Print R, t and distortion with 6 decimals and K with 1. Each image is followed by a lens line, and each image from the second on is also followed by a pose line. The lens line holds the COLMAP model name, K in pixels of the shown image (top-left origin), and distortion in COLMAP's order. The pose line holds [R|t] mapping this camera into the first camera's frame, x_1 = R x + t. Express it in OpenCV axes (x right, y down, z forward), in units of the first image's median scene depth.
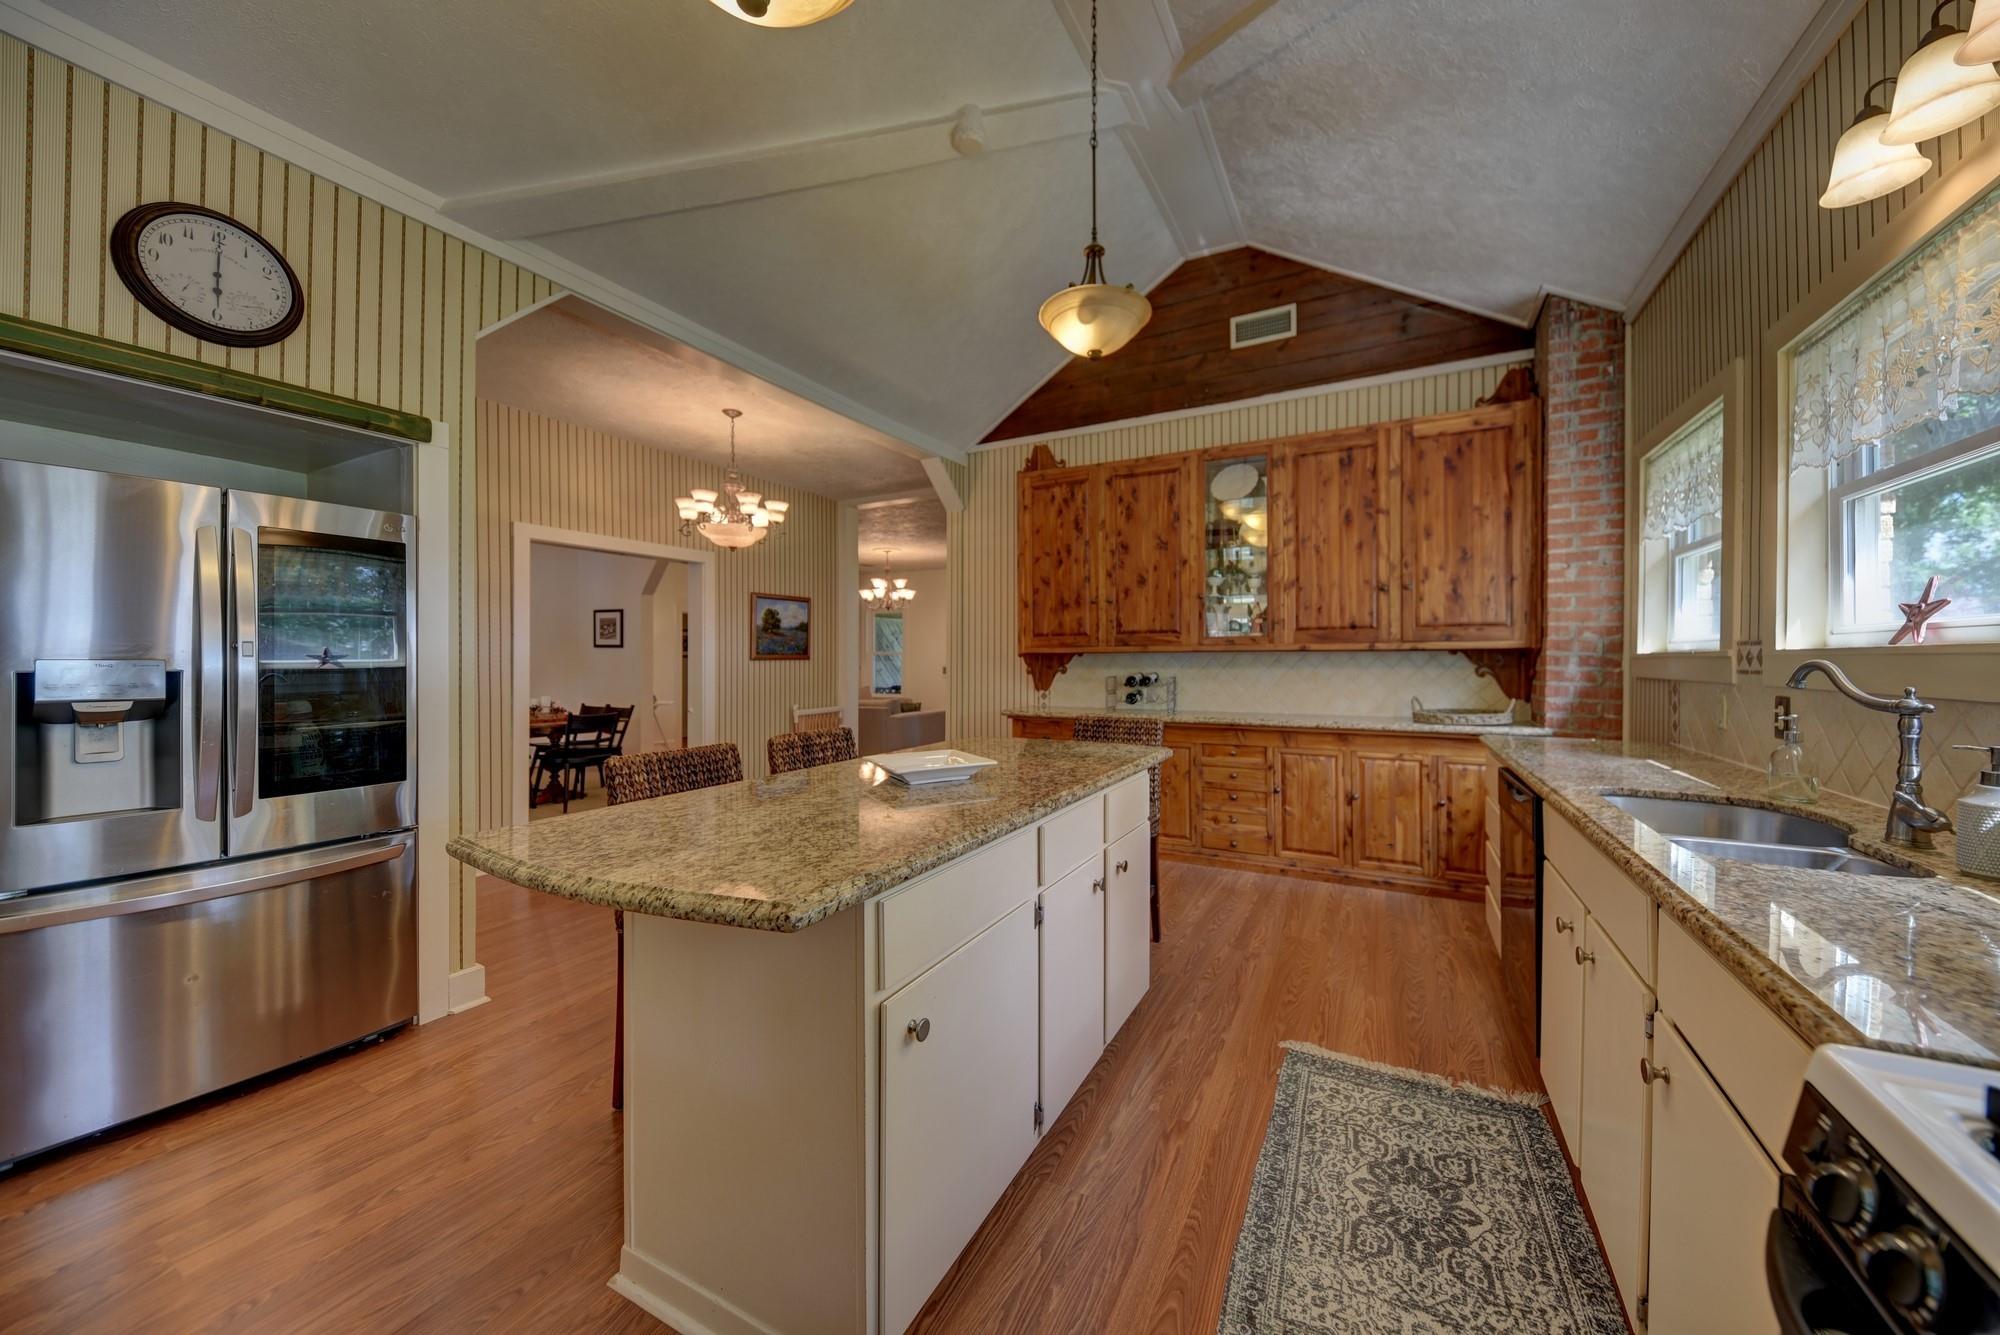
lens RADIAL K [[688.7, 0, 1028.2], [0, 688.7, 658.3], [0, 0, 1]] dist [0.005524, -0.003743]
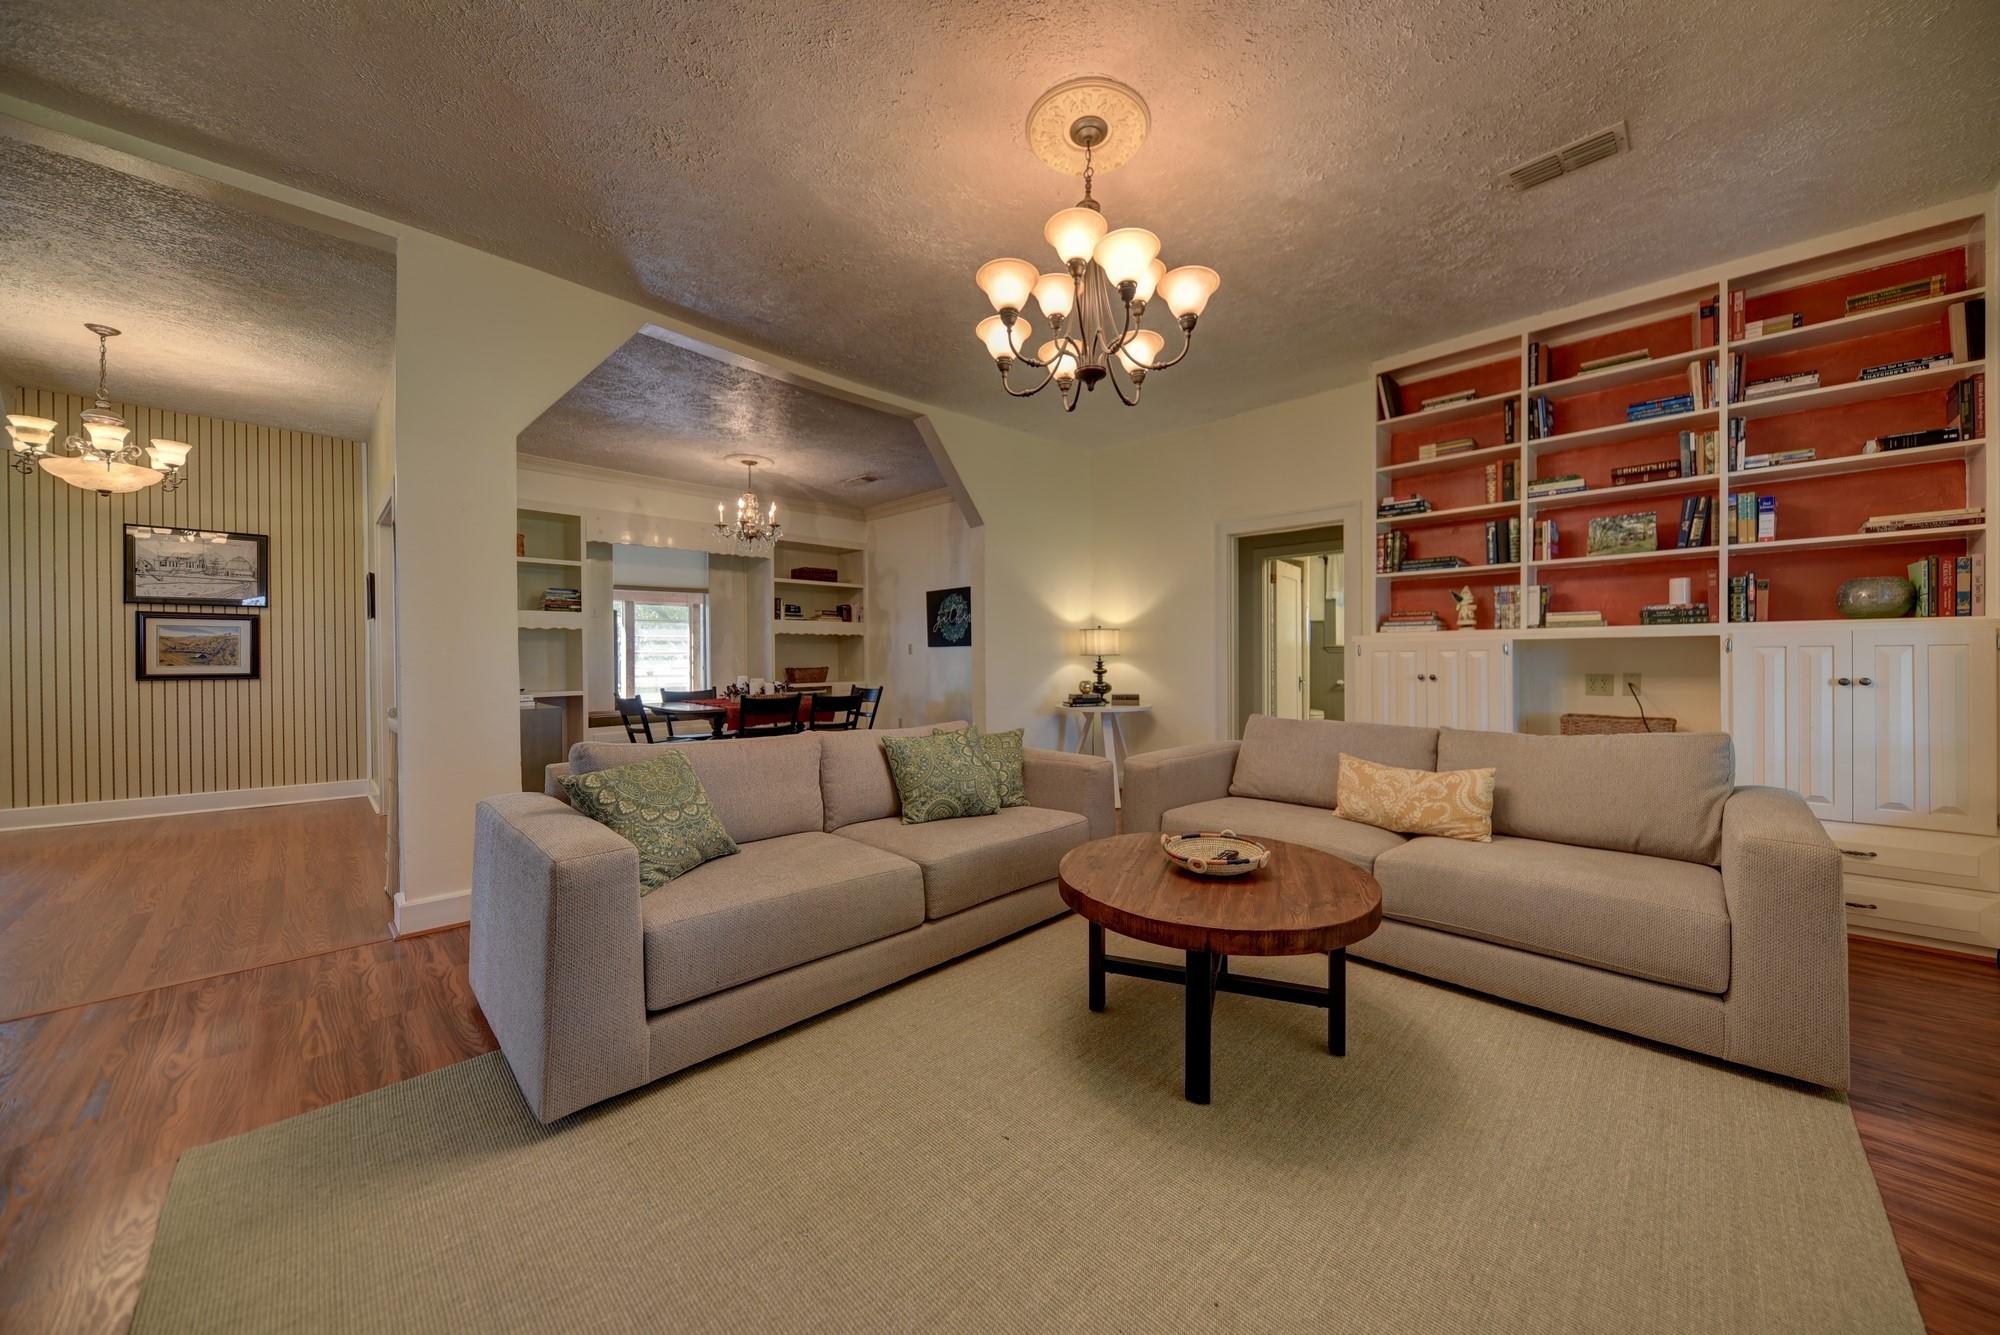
lens RADIAL K [[688.7, 0, 1028.2], [0, 688.7, 658.3], [0, 0, 1]] dist [0.005524, -0.003743]
pose [[-0.270538, 0.007123, -0.962683, 0.077916], [0.004800, 0.999970, 0.006050, 0.043978], [0.962697, -0.002984, -0.270564, 2.603822]]
